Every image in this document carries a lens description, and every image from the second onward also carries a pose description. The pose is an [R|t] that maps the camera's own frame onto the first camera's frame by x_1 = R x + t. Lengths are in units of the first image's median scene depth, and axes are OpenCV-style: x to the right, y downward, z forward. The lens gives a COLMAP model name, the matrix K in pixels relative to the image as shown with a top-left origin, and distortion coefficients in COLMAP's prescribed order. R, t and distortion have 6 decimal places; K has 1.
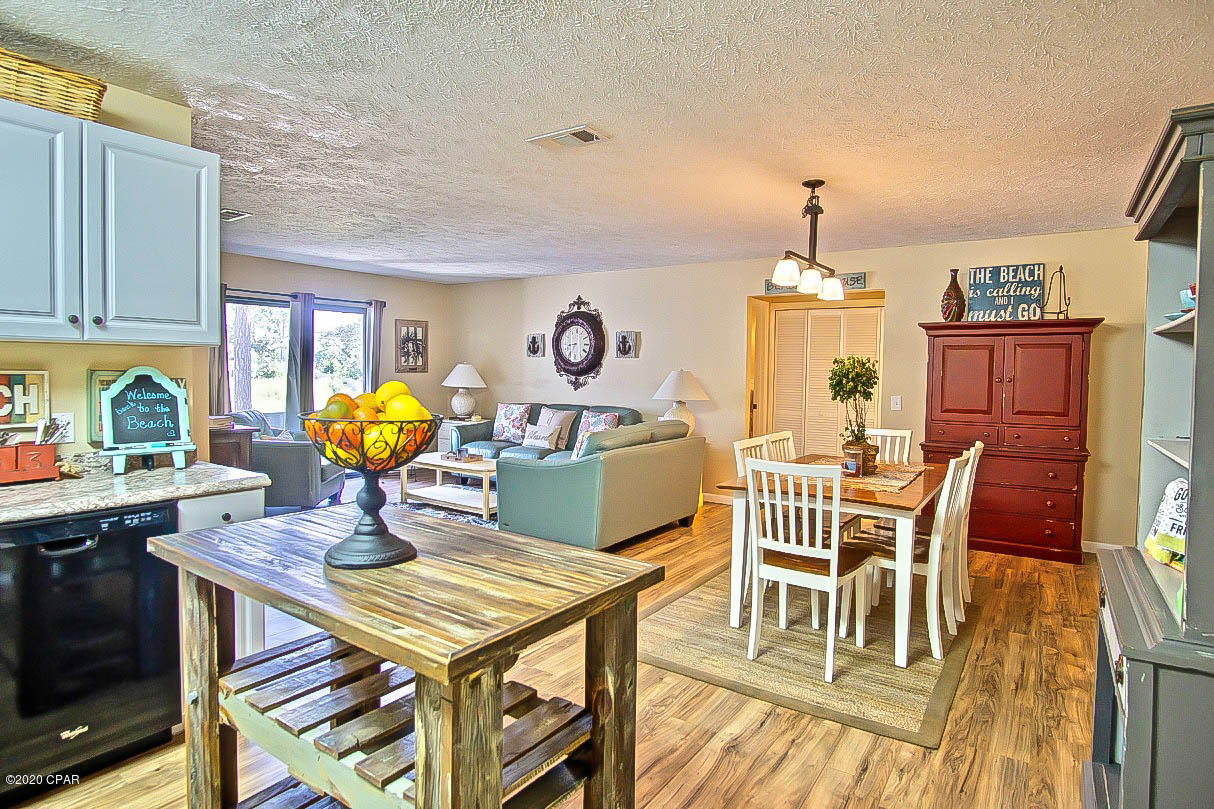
lens RADIAL K [[652.2, 0, 606.9], [0, 652.2, 395.9], [0, 0, 1]] dist [-0.035897, 0.011401]
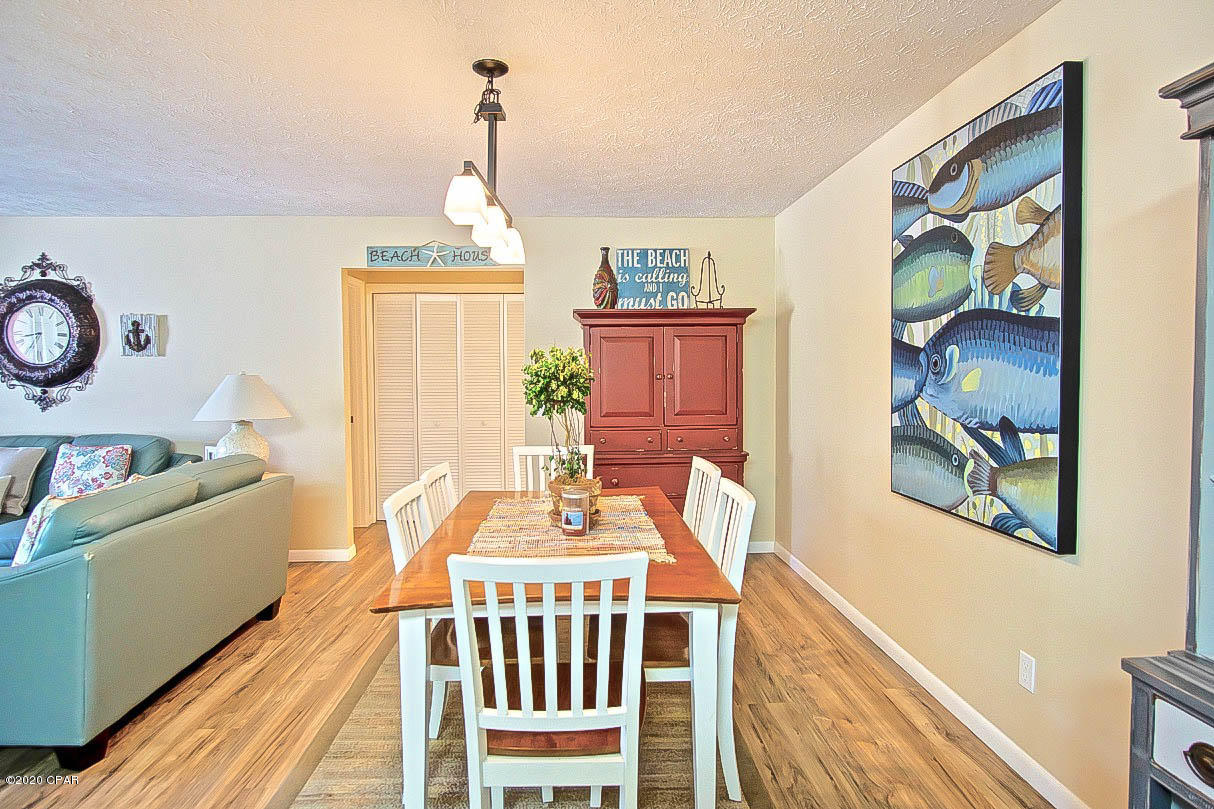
lens RADIAL K [[652.2, 0, 606.8], [0, 652.2, 396.5], [0, 0, 1]] dist [-0.035897, 0.011401]
pose [[0.795496, -0.042521, 0.604465, 0.017001], [0.041608, 0.999013, 0.015519, -0.016209], [-0.604529, 0.012806, 0.796480, 0.378995]]
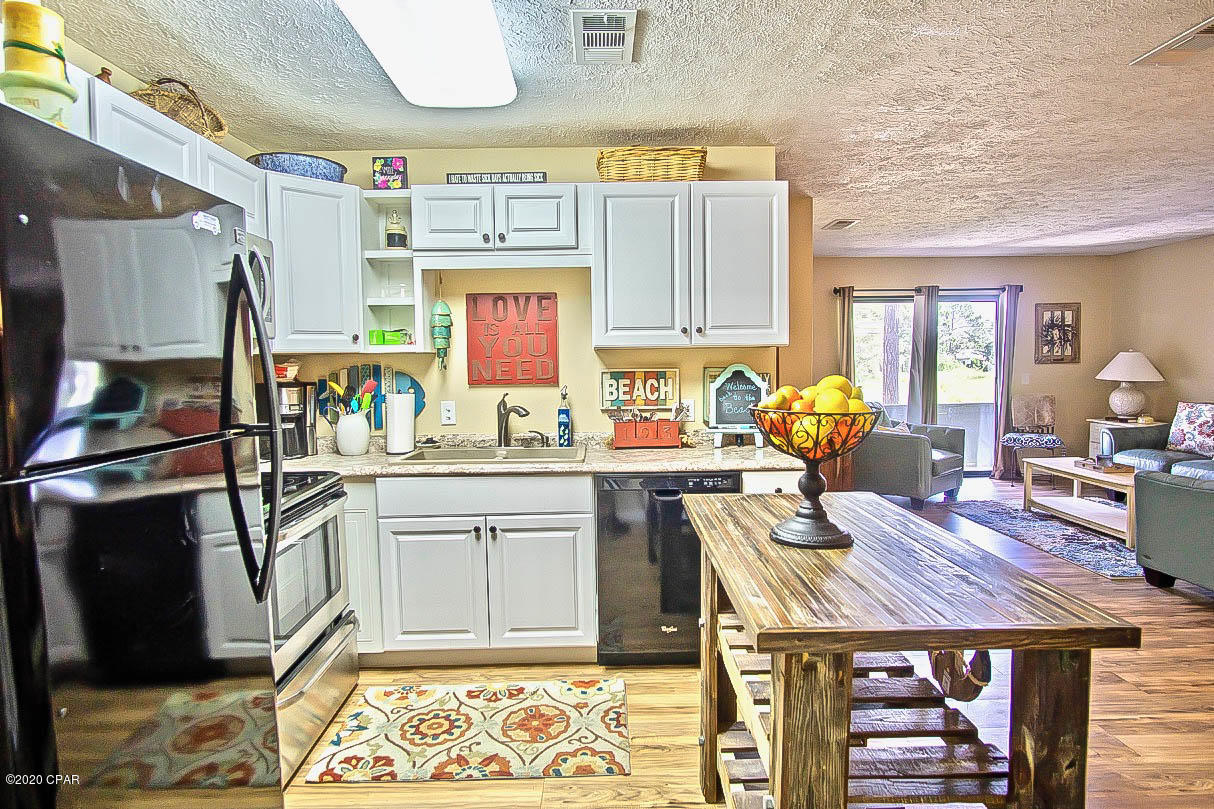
lens RADIAL K [[652.2, 0, 609.0], [0, 652.2, 396.2], [0, 0, 1]] dist [-0.035897, 0.011401]
pose [[0.578228, 0.020838, -0.815609, 0.103655], [-0.011549, 0.999783, 0.017355, -0.000986], [0.815794, -0.000616, 0.578343, 0.033589]]
